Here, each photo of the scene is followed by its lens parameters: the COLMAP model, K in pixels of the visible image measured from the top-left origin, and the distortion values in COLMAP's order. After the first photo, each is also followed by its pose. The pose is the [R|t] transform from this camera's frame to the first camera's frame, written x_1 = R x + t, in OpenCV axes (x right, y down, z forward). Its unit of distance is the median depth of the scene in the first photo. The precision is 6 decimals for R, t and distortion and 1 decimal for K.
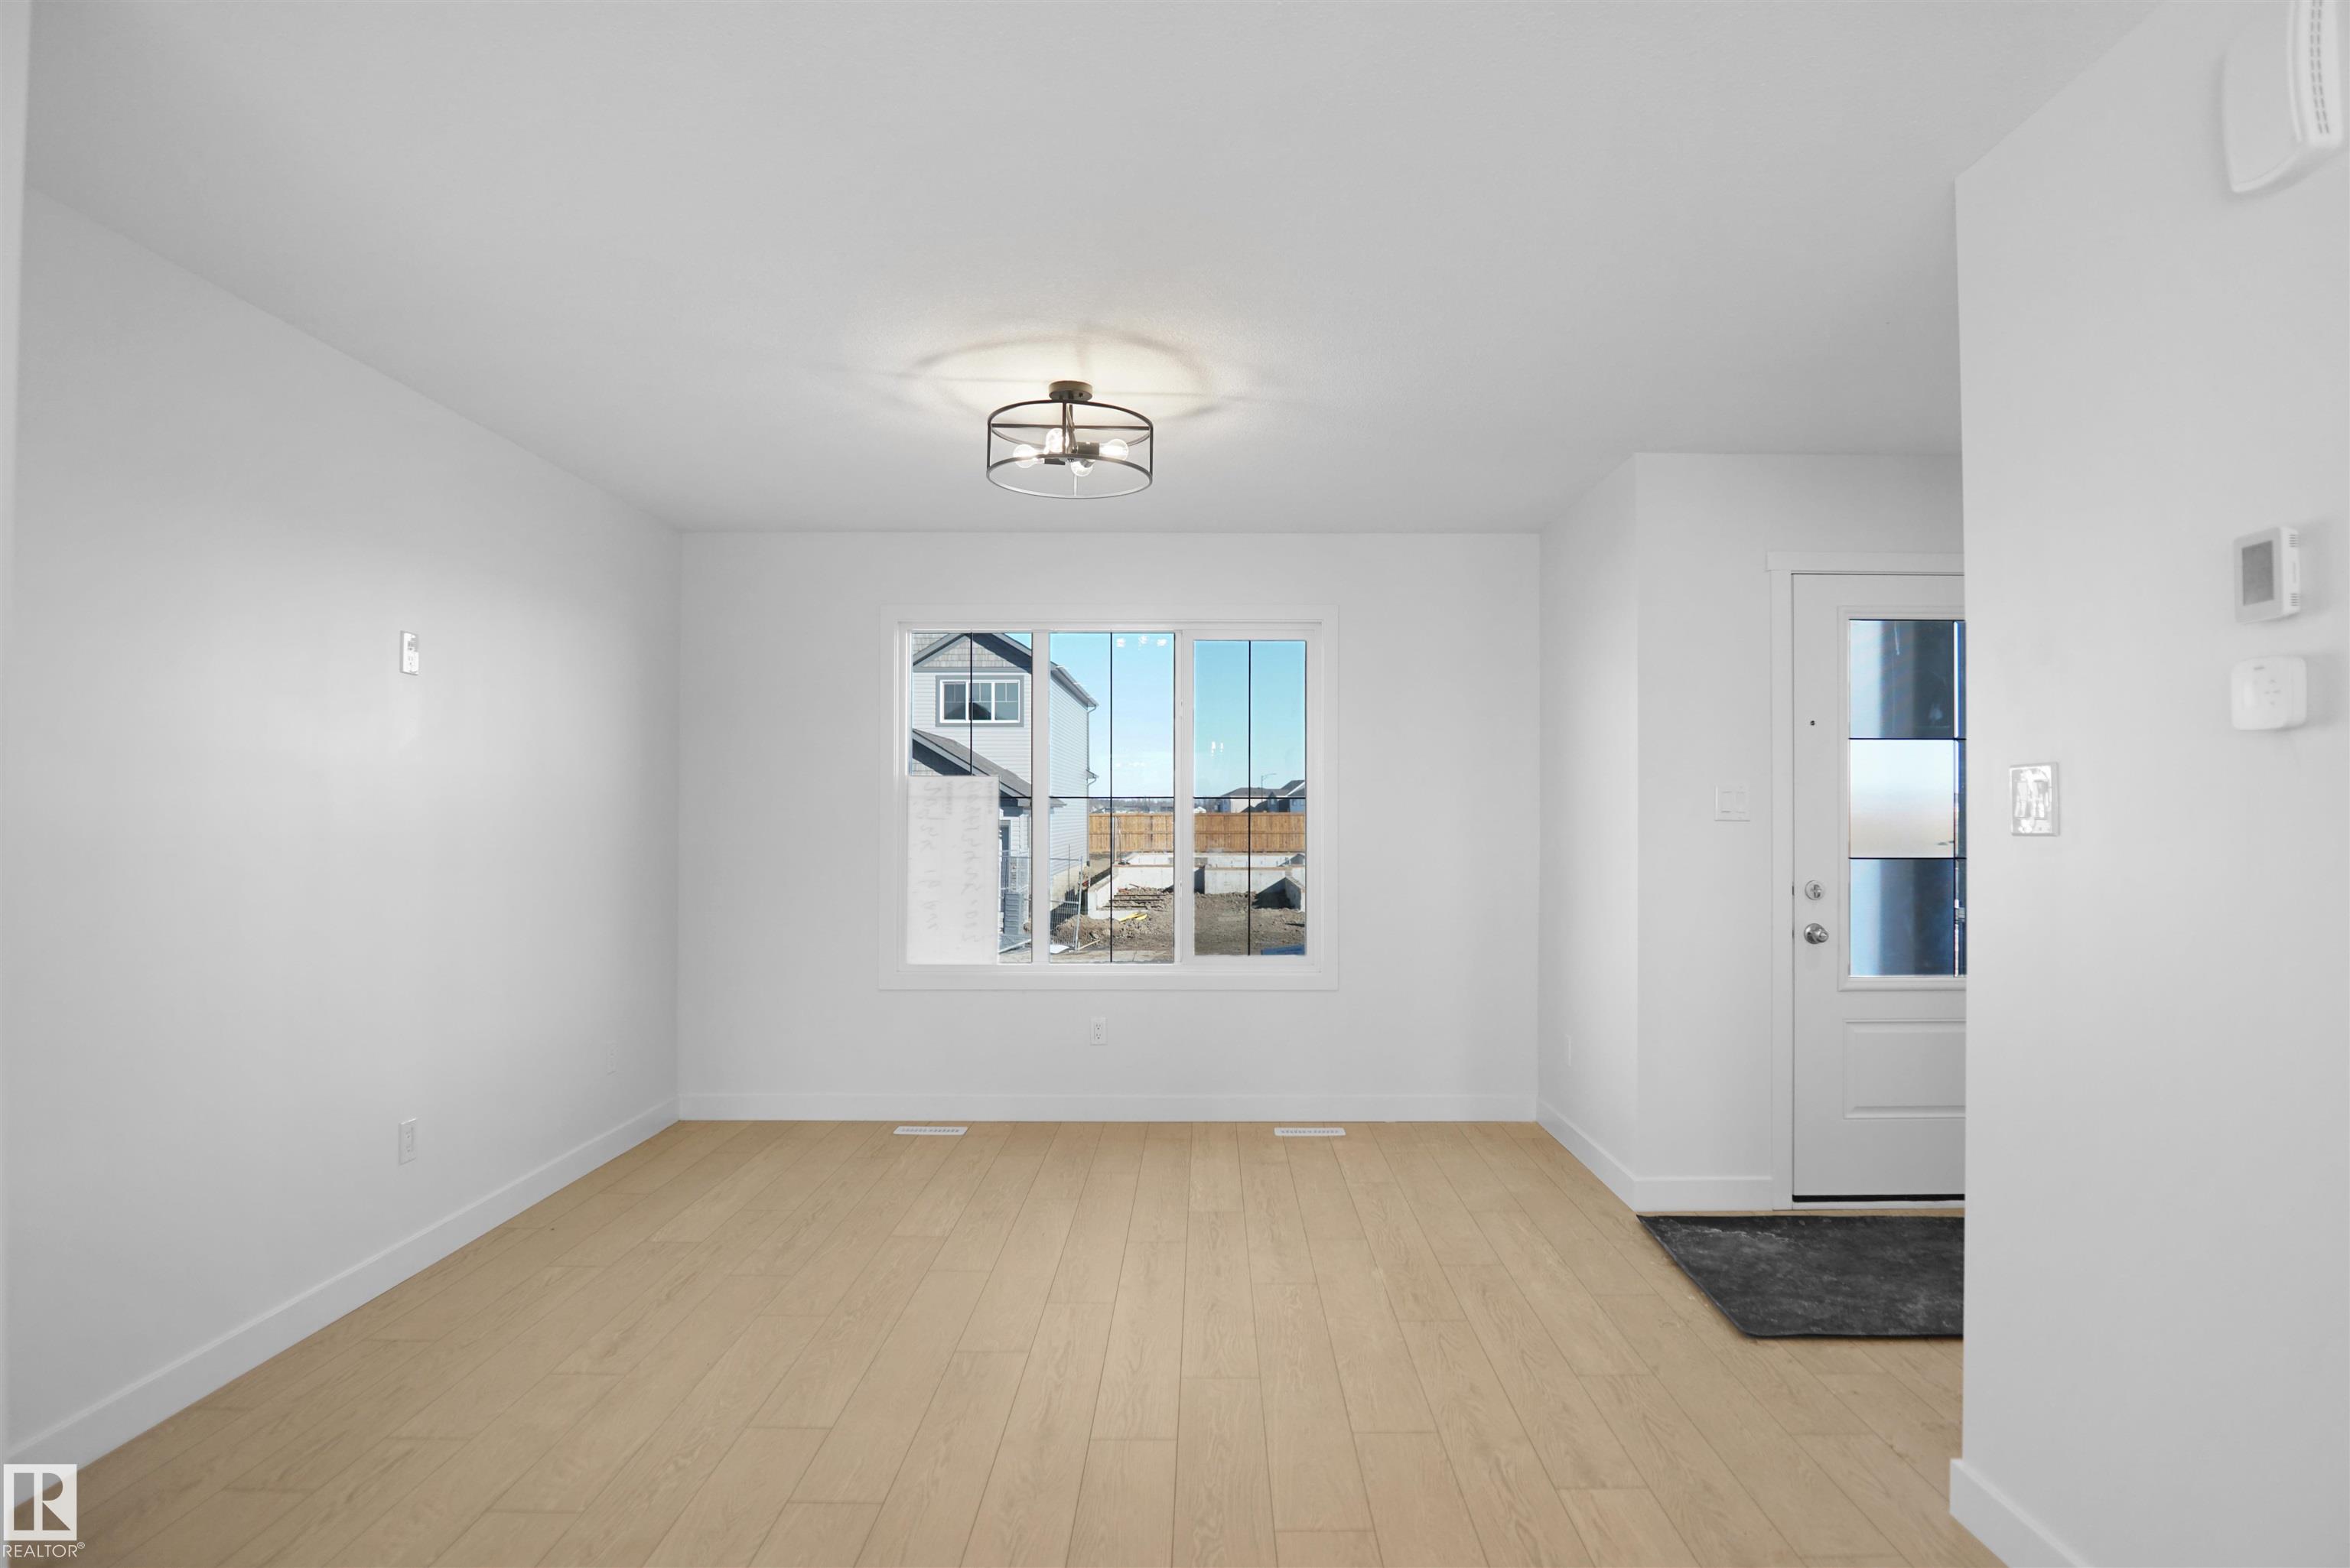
lens RADIAL K [[1294.3, 0, 1219.8], [0, 1294.3, 808.6], [0, 0, 1]] dist [-0.030222, 0.000214]
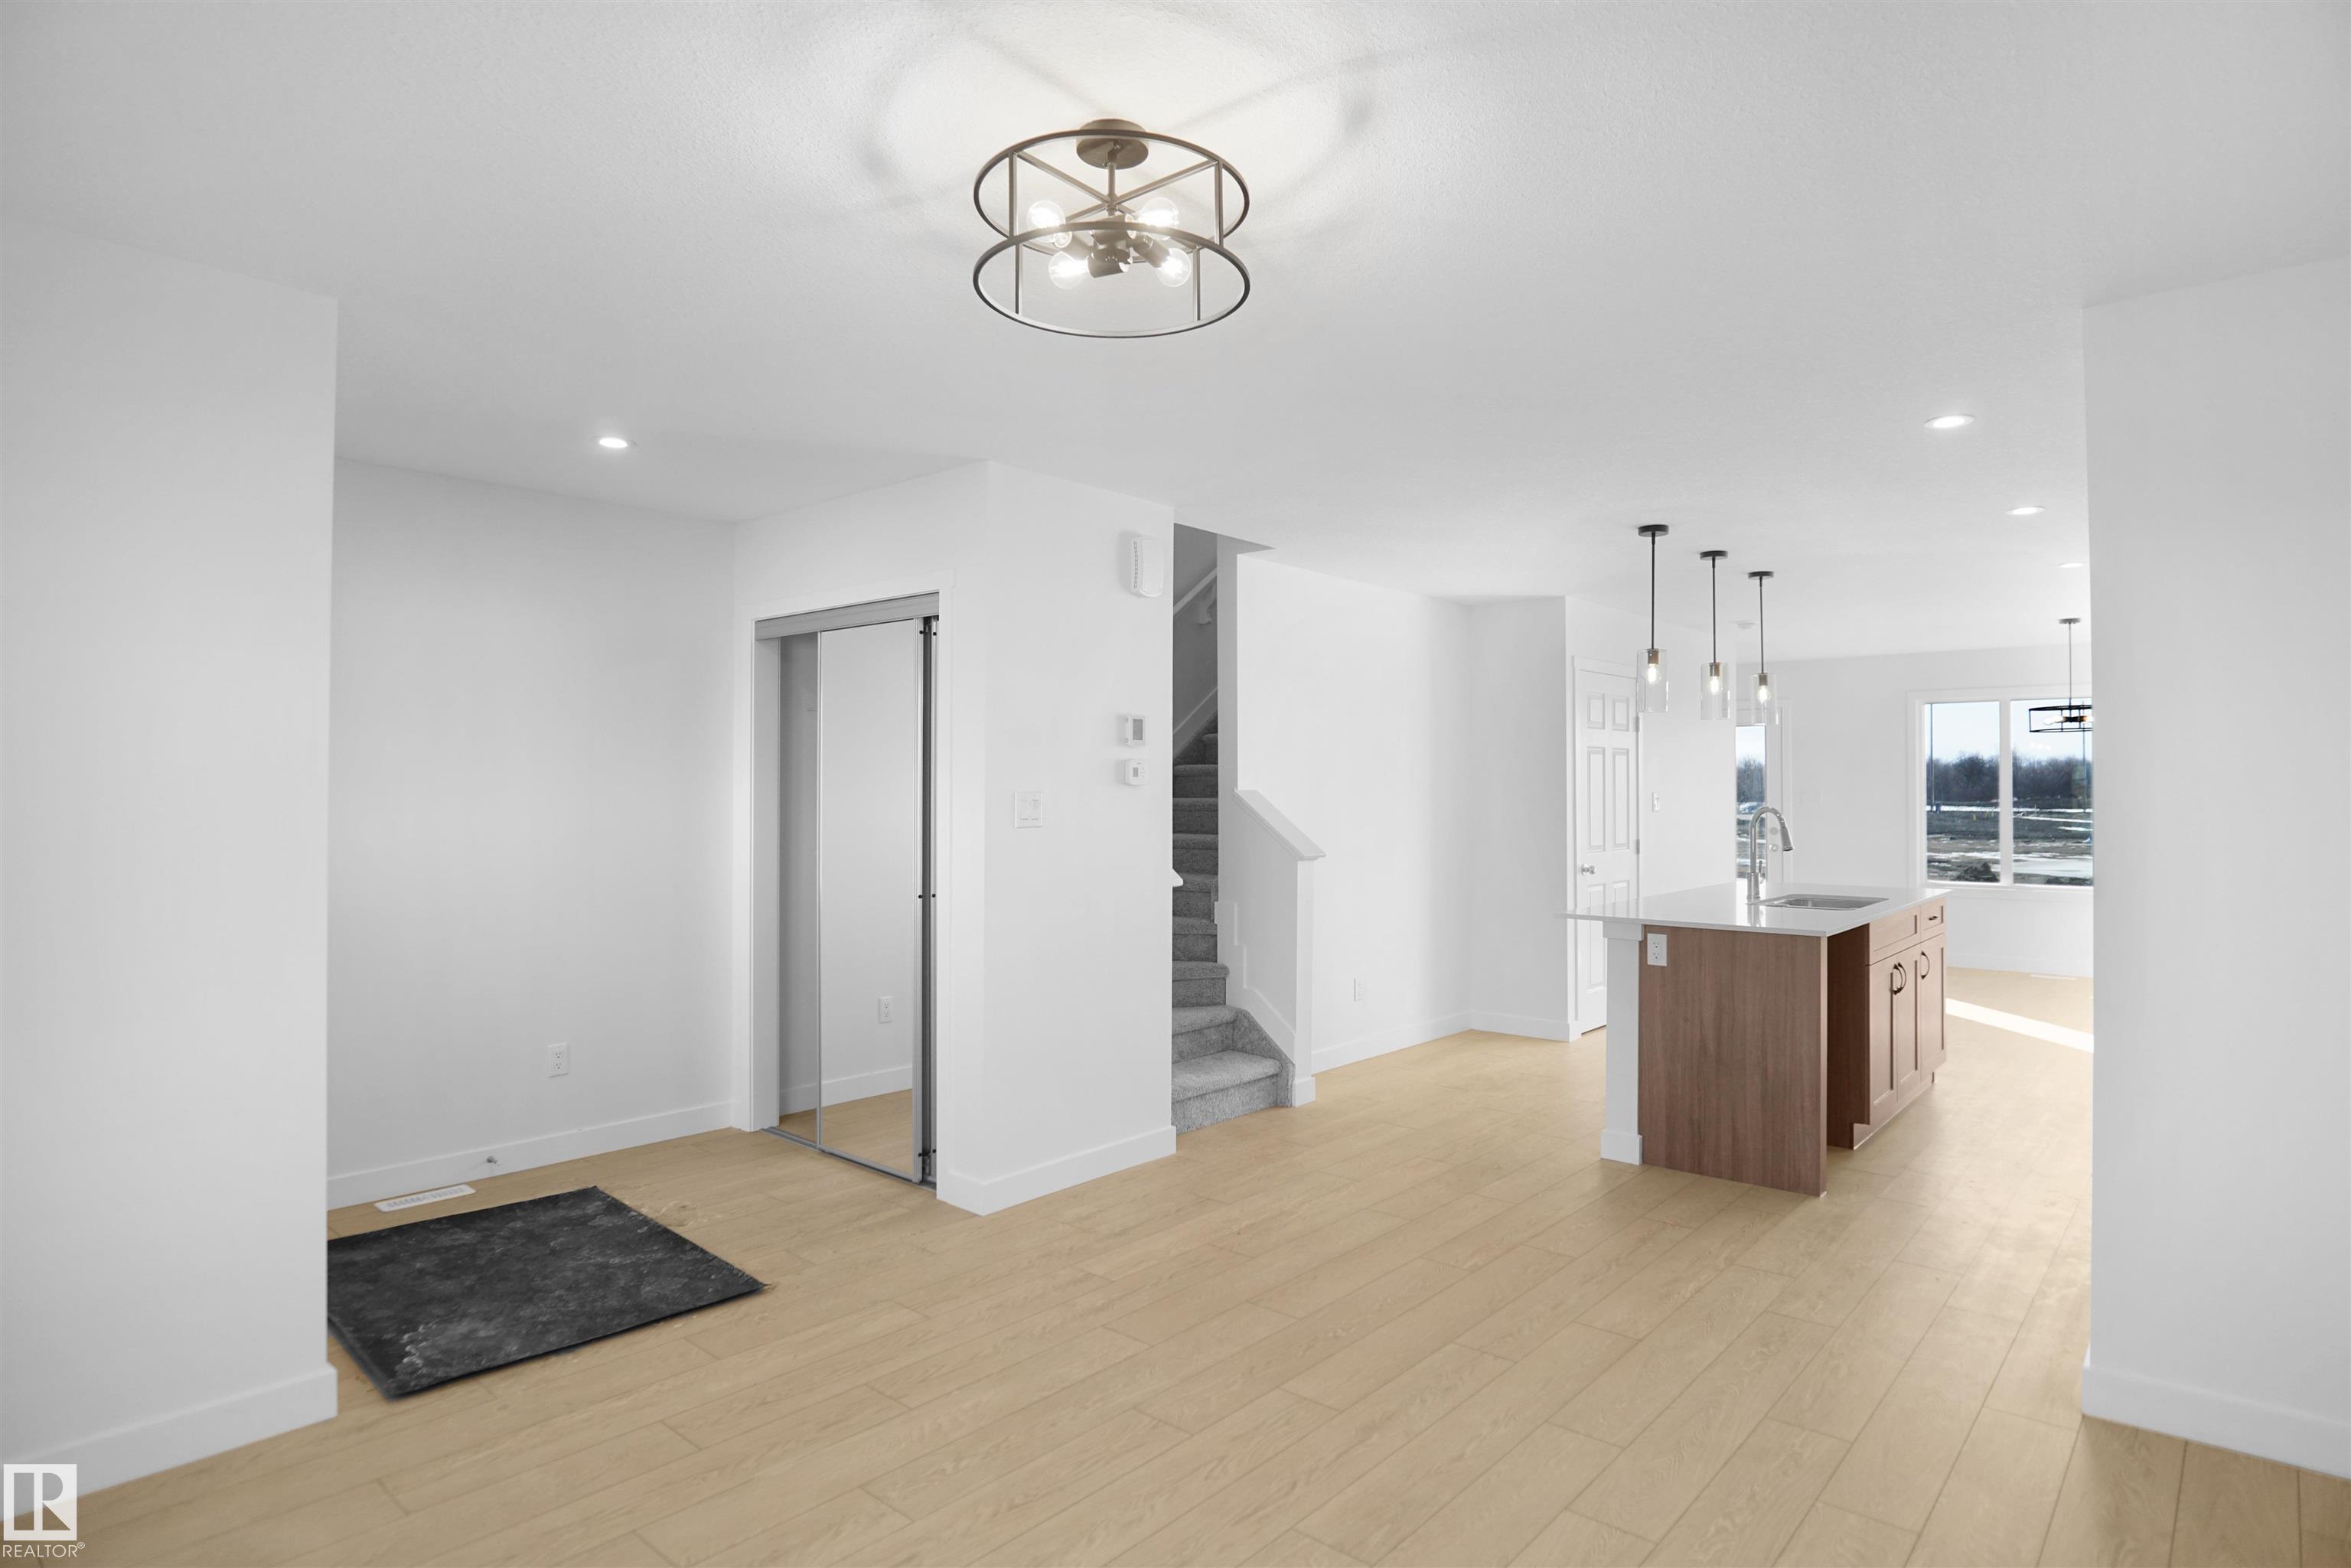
lens RADIAL K [[1270.8, 0, 1192.9], [0, 1270.8, 775.2], [0, 0, 1]] dist [-0.031227, 0.008175]
pose [[-0.749874, 0.005293, 0.661559, -0.528820], [-0.005486, 0.999884, -0.014219, -0.020106], [-0.661557, -0.014291, -0.749758, 1.403147]]
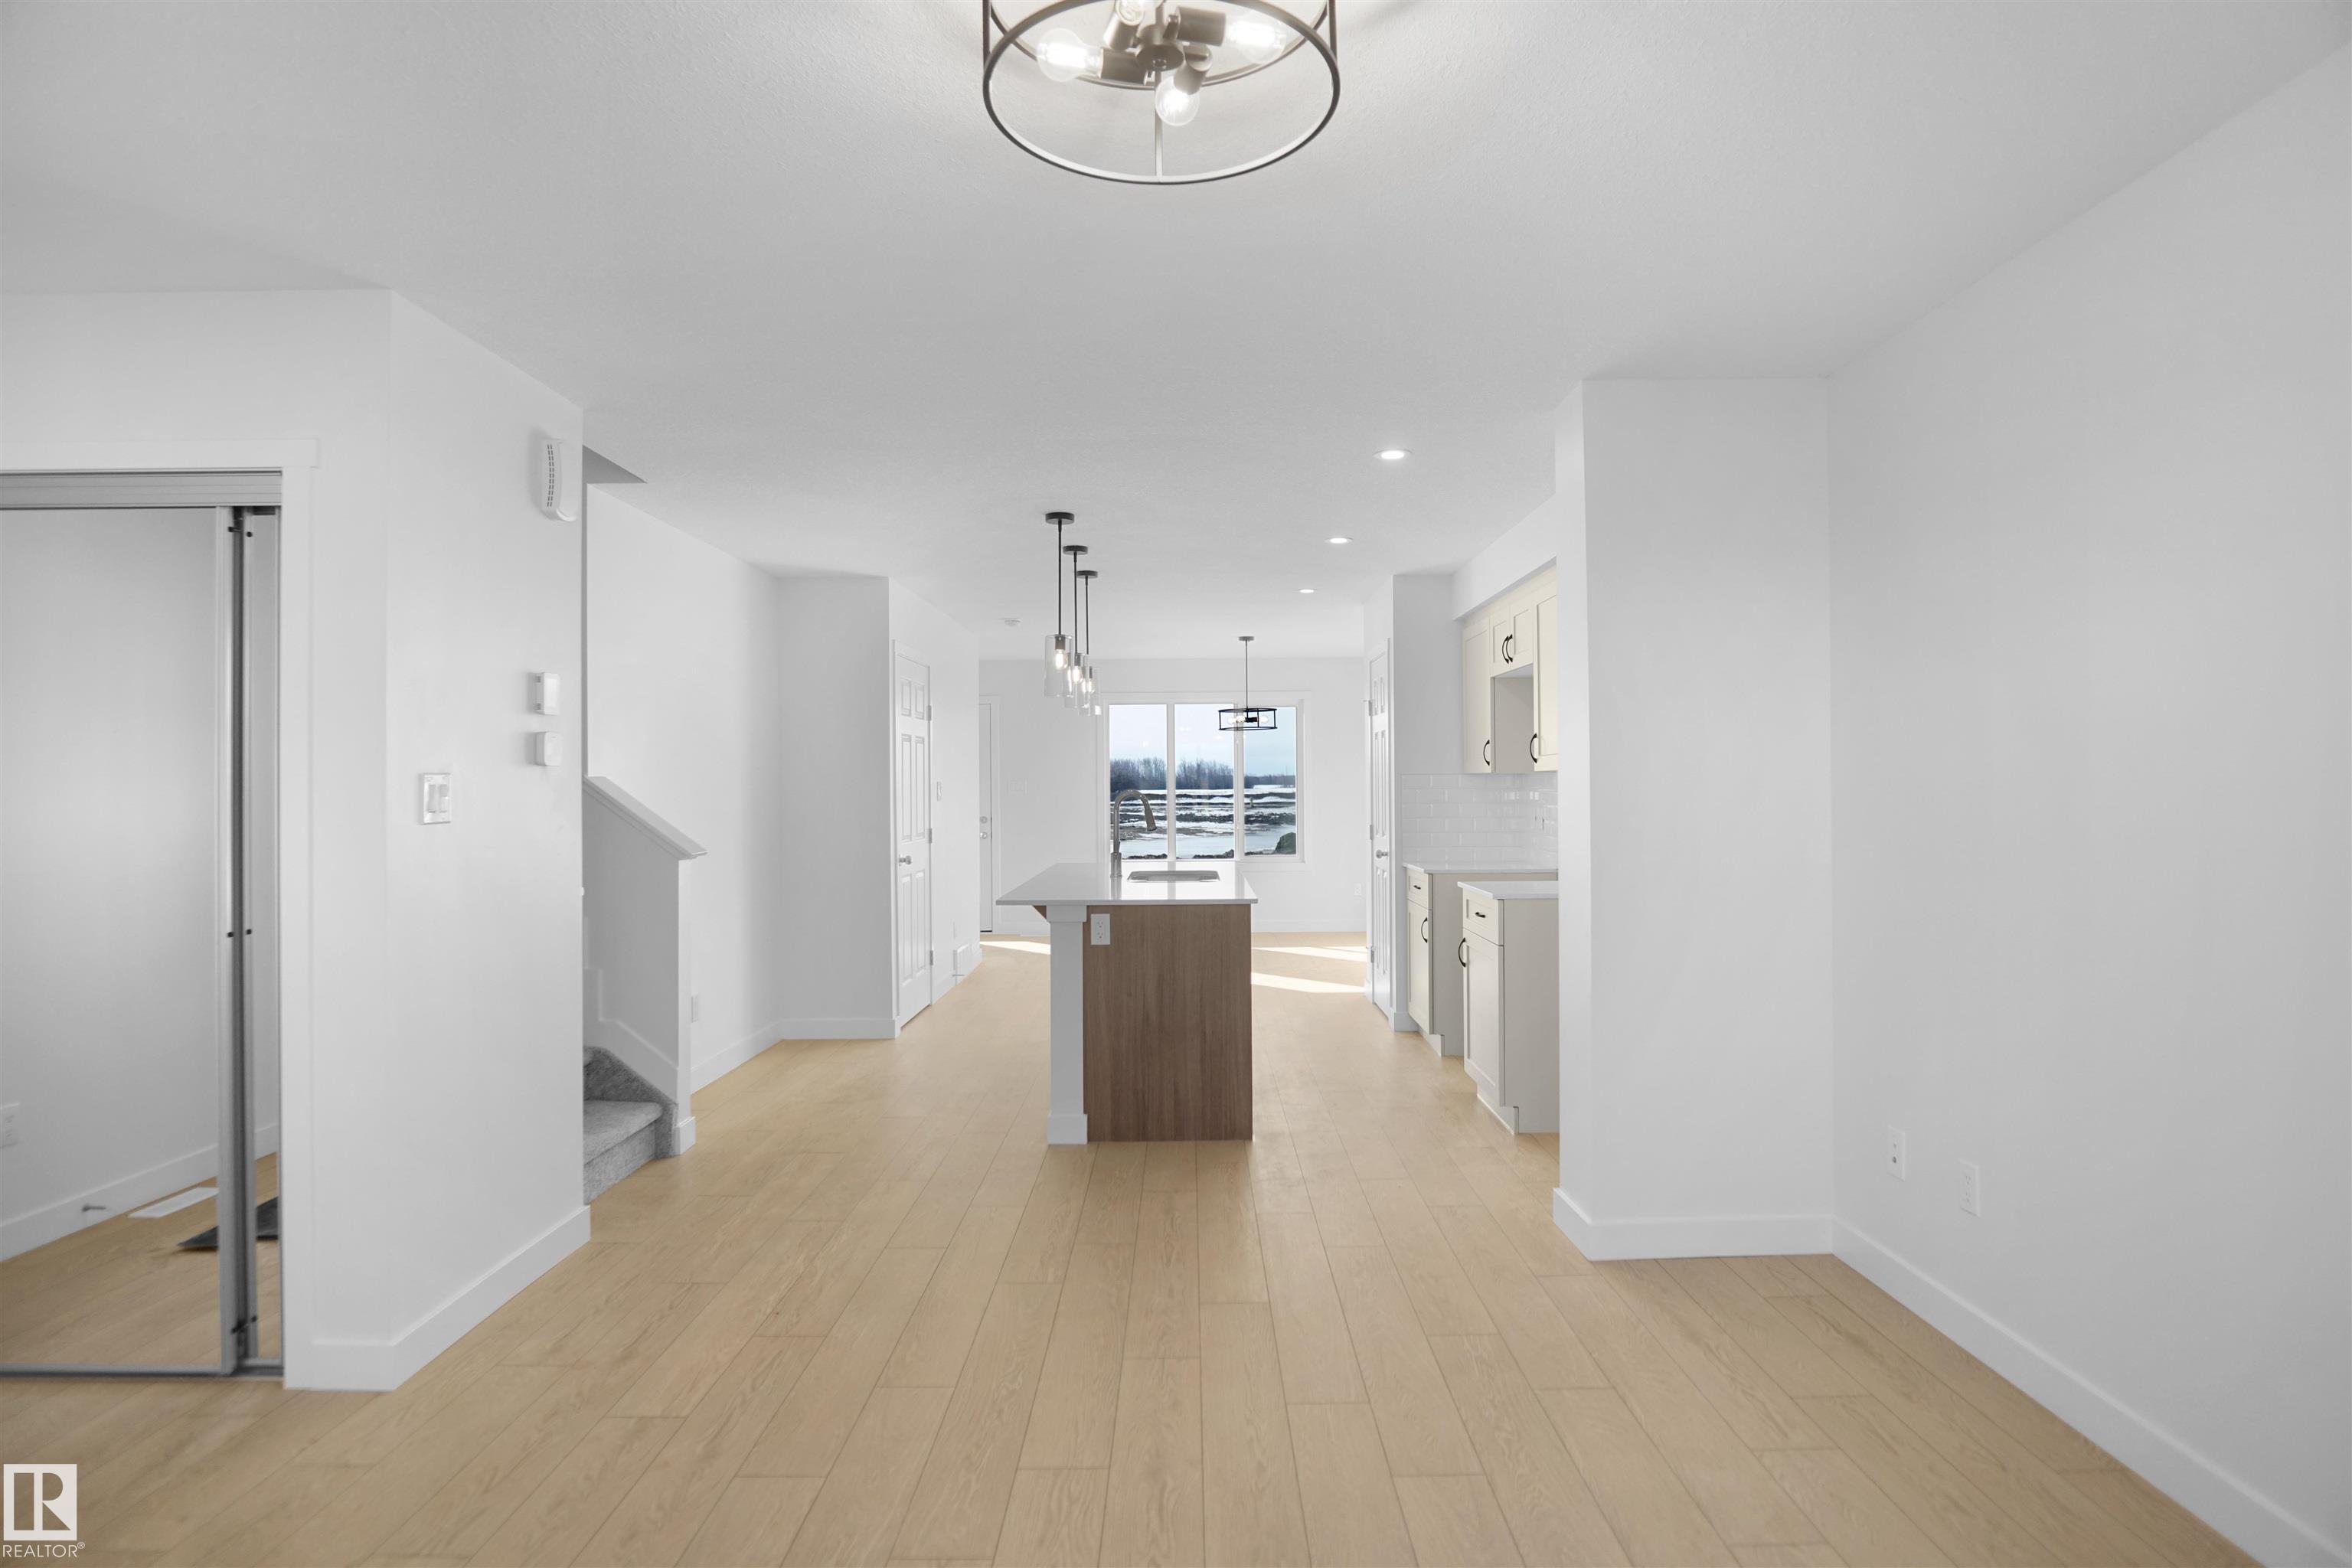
lens RADIAL K [[1271.4, 0, 1193.4], [0, 1271.4, 775.2], [0, 0, 1]] dist [-0.031227, 0.008175]
pose [[-0.999964, 0.006453, 0.005560, -0.127902], [0.006381, 0.999897, -0.012863, -0.005313], [-0.005643, -0.012827, -0.999902, 1.442321]]
